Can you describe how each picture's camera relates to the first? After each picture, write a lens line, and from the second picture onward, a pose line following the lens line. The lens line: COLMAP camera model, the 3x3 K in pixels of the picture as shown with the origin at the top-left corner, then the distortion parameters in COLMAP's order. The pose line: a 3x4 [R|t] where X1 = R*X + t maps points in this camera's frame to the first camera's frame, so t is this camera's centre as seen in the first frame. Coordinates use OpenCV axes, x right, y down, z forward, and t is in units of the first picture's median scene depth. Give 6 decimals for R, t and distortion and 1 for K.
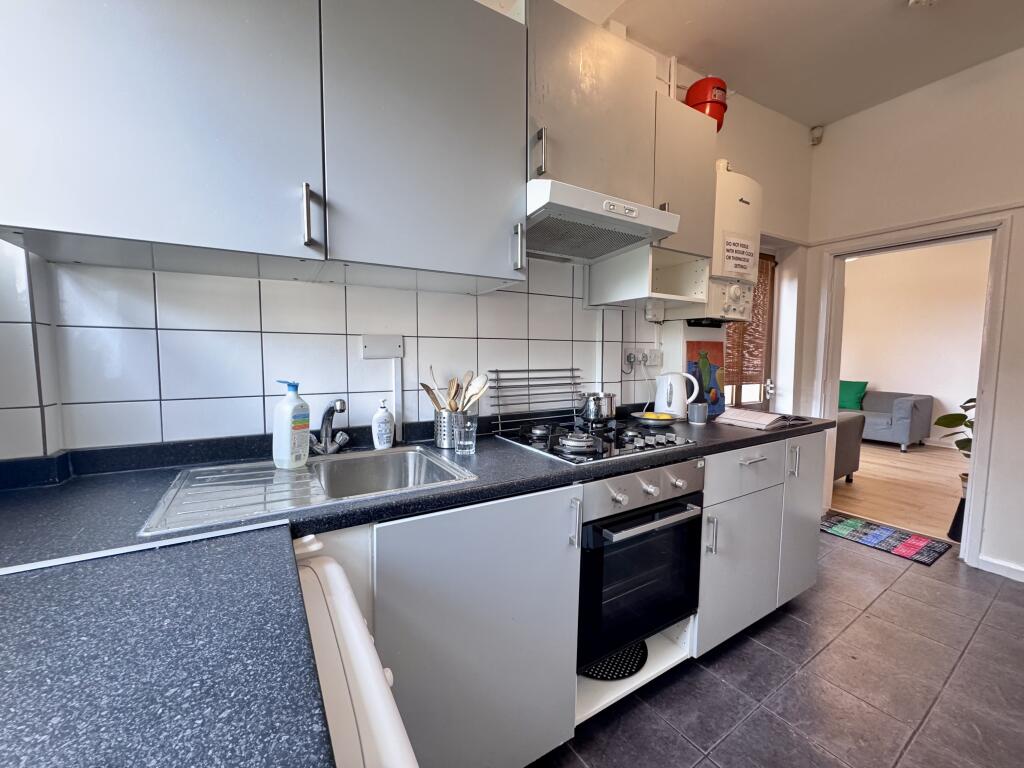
lens RADIAL K [[405.6, 0, 512.0], [0, 405.6, 384.0], [0, 0, 1]] dist [-0.007560, -0.000151]
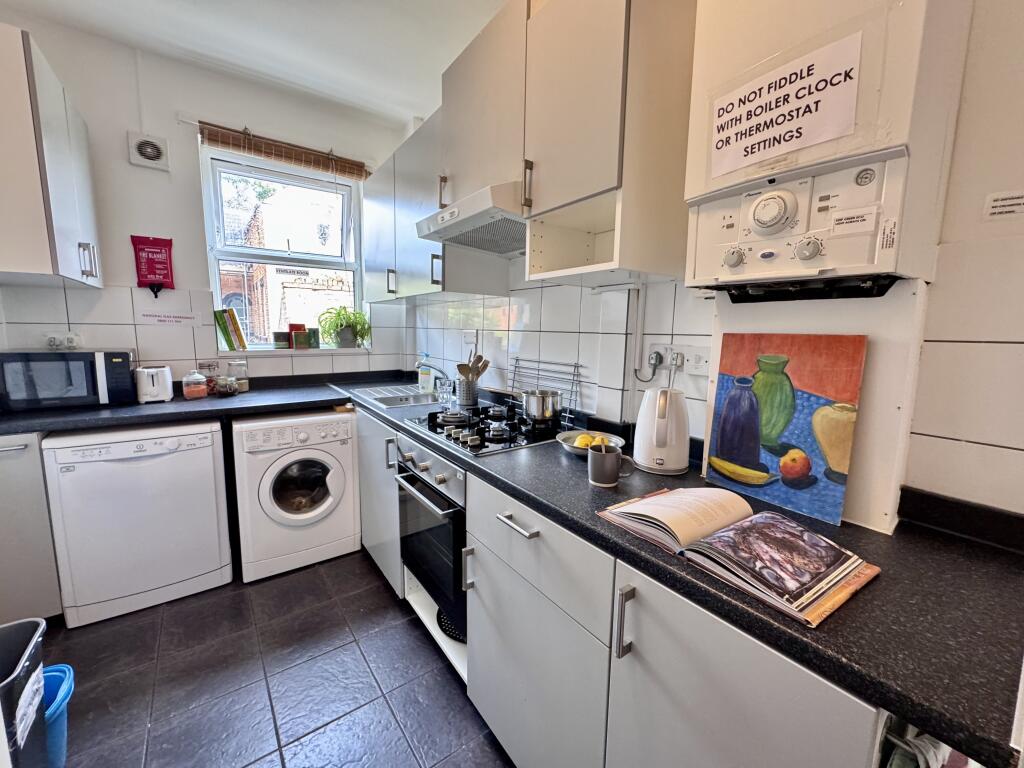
lens RADIAL K [[405.6, 0, 512.0], [0, 405.6, 384.0], [0, 0, 1]] dist [-0.007560, -0.000151]
pose [[0.094555, 0.130683, -0.986905, 0.959827], [-0.086571, 0.988670, 0.122622, -0.087835], [0.991748, 0.073843, 0.104797, 0.734065]]
